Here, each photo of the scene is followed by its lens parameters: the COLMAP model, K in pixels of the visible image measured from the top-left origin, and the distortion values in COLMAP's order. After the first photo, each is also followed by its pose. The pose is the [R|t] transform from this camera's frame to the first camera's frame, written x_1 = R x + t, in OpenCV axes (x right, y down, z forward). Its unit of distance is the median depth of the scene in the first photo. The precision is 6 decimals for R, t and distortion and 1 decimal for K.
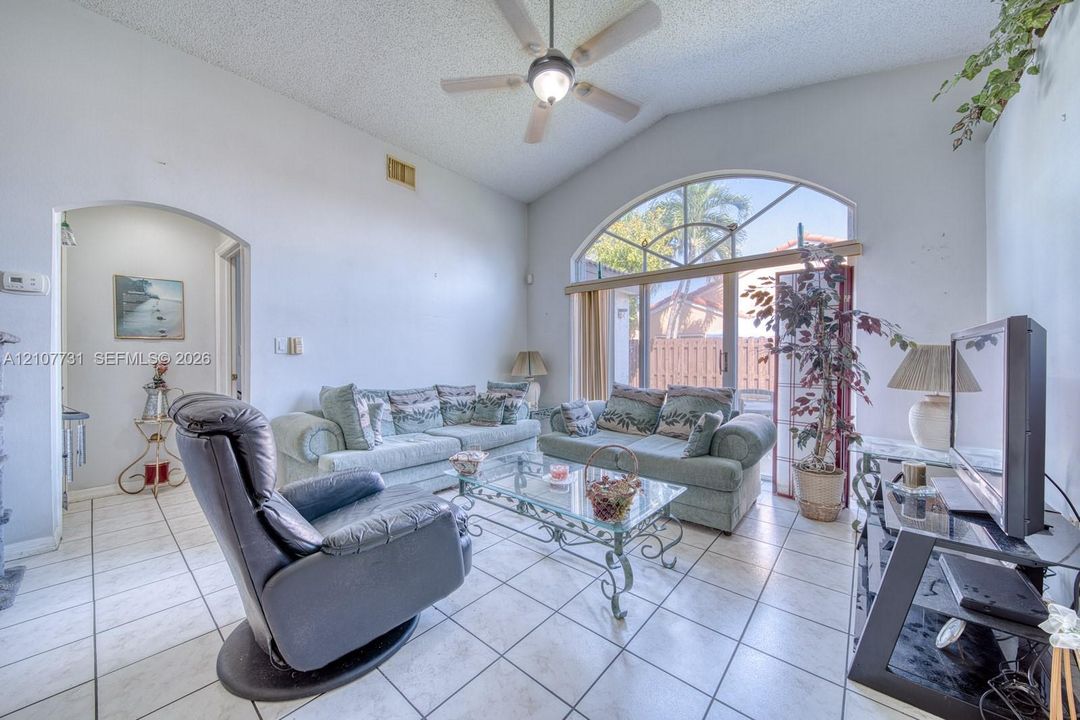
lens RADIAL K [[383.4, 0, 541.5], [0, 383.4, 362.3], [0, 0, 1]] dist [0.000935, -0.000079]
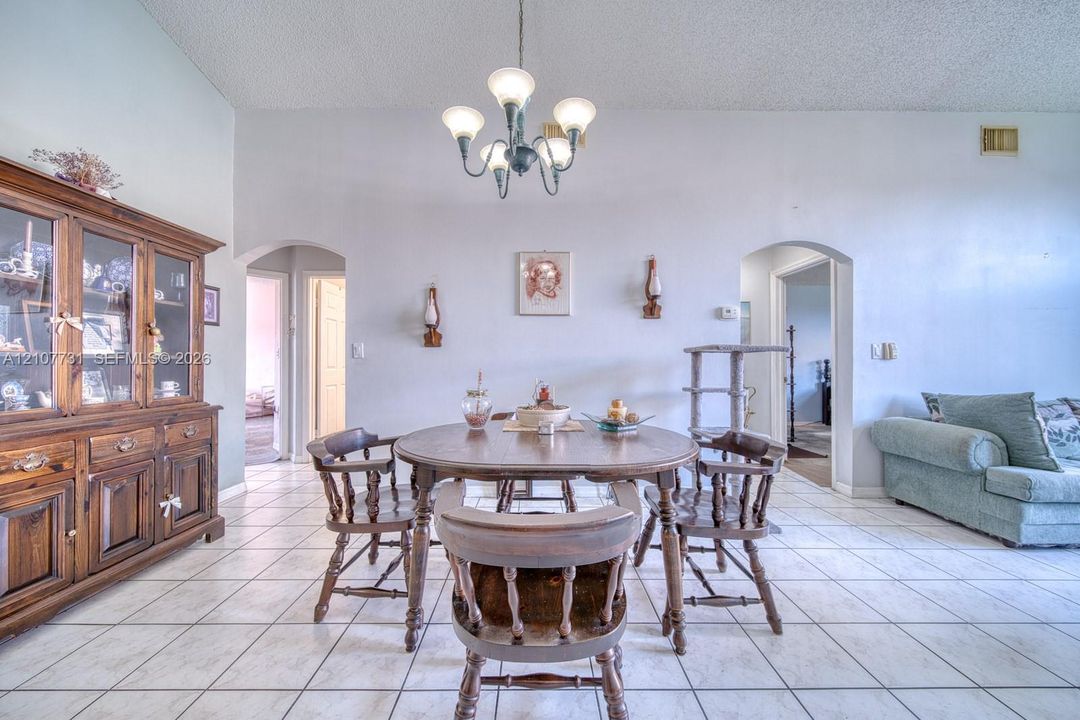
lens RADIAL K [[383.4, 0, 541.5], [0, 383.4, 362.3], [0, 0, 1]] dist [0.000935, -0.000079]
pose [[0.655869, -0.001554, -0.754873, -0.543118], [-0.005754, 0.999959, -0.007058, -0.000368], [0.754853, 0.008973, 0.655833, -0.411223]]
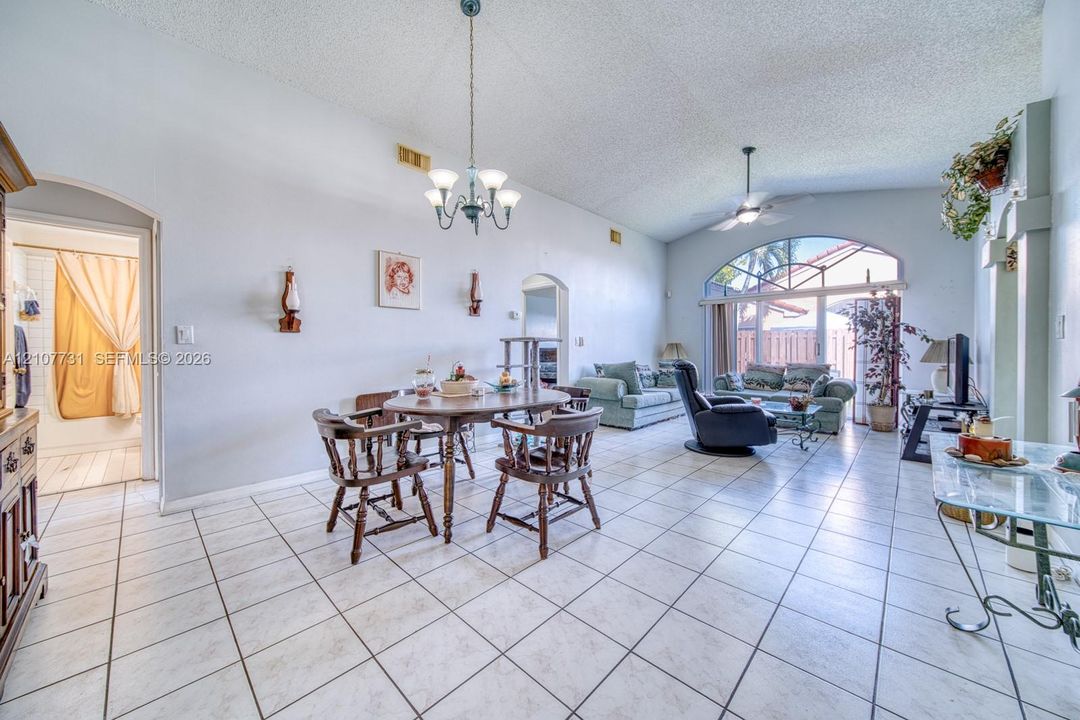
lens RADIAL K [[384.6, 0, 540.4], [0, 384.6, 353.8], [0, 0, 1]] dist [-0.000552, 0.000067]
pose [[0.998229, -0.003091, -0.059413, -0.830531], [0.003494, 0.999972, 0.006685, 0.003828], [0.059391, -0.006881, 0.998211, -0.976946]]
